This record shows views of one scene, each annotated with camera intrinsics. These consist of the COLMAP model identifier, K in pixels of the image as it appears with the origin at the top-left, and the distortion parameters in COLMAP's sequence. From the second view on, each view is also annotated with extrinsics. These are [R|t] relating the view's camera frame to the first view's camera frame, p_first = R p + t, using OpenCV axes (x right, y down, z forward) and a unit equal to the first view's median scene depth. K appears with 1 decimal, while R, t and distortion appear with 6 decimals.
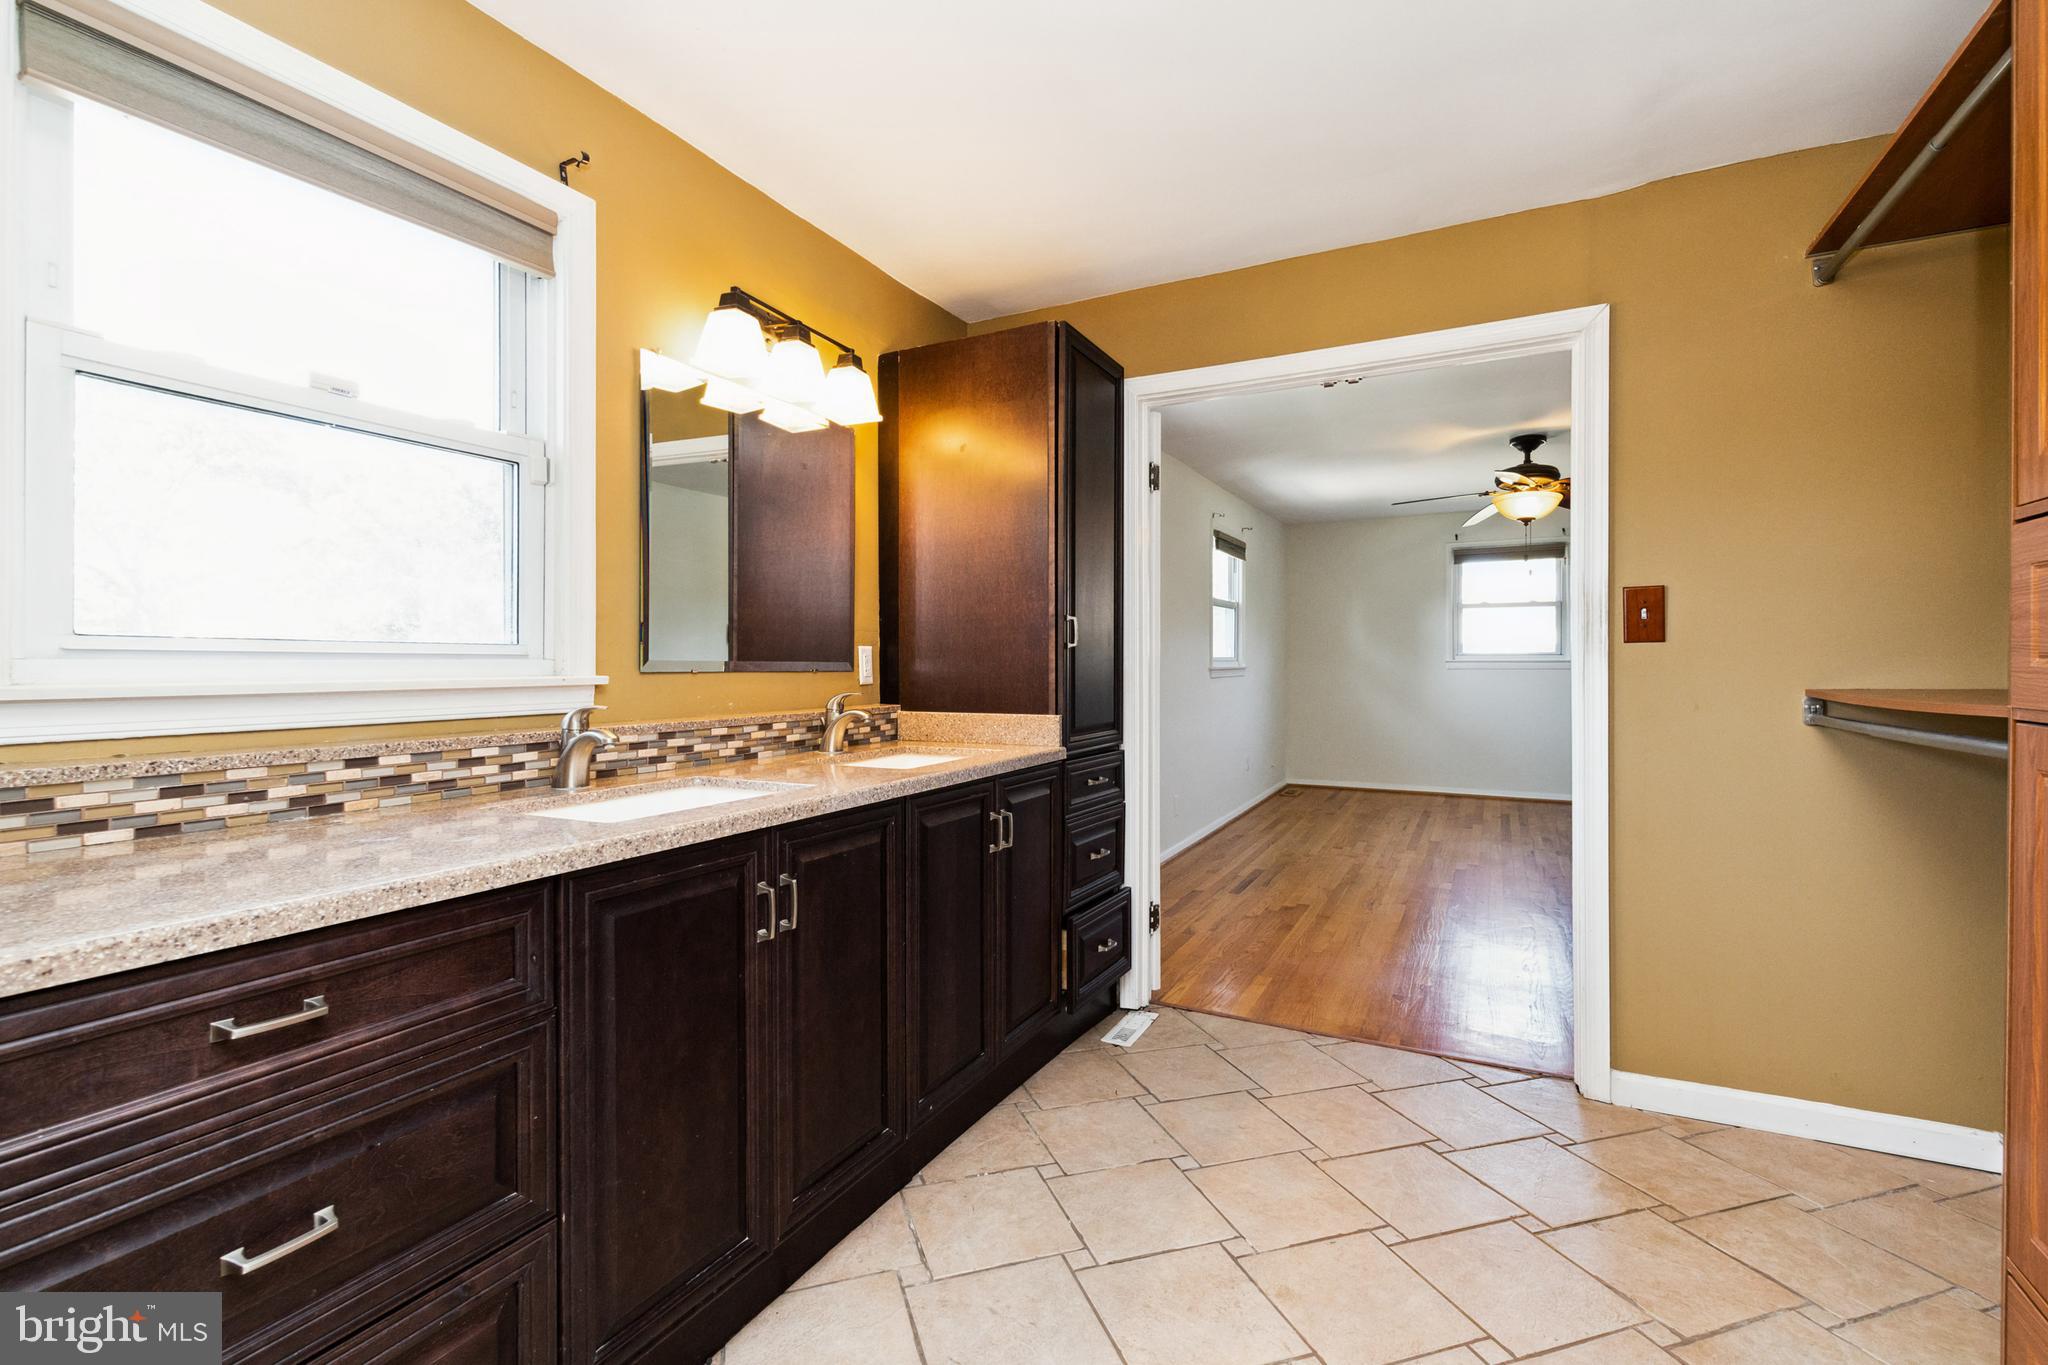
lens RADIAL K [[897.7, 0, 1020.8], [0, 897.7, 669.2], [0, 0, 1]] dist [-0.002928, -0.003630]
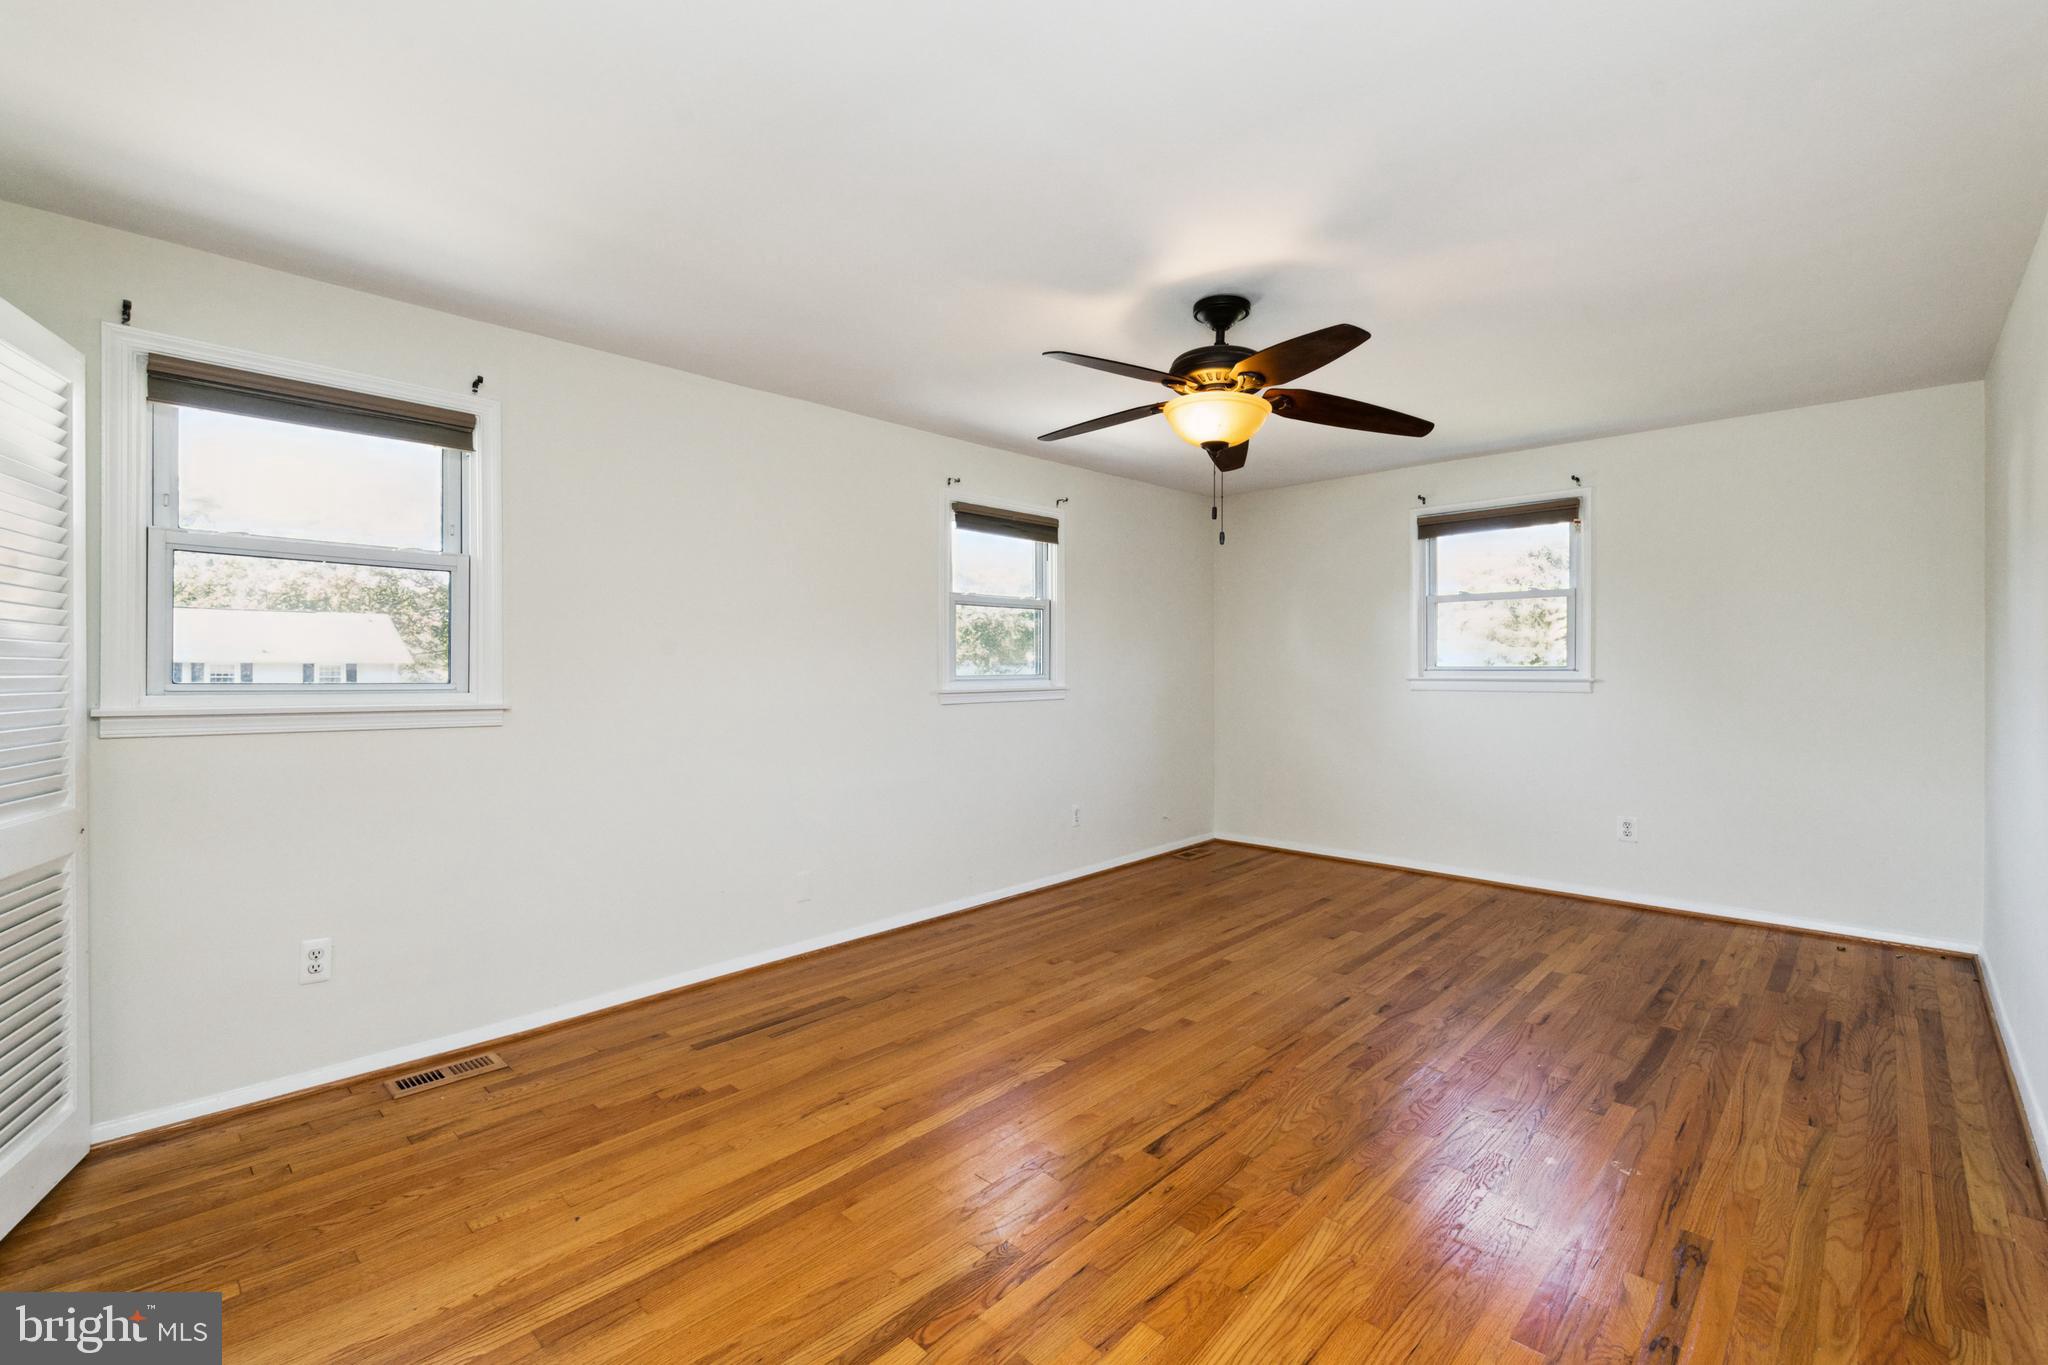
lens RADIAL K [[897.7, 0, 1025.4], [0, 897.7, 676.6], [0, 0, 1]] dist [-0.002928, -0.003630]
pose [[0.963923, -0.003095, -0.266162, 0.415425], [0.002070, 0.999989, -0.004134, -0.010549], [0.266172, 0.003434, 0.963919, 0.286342]]
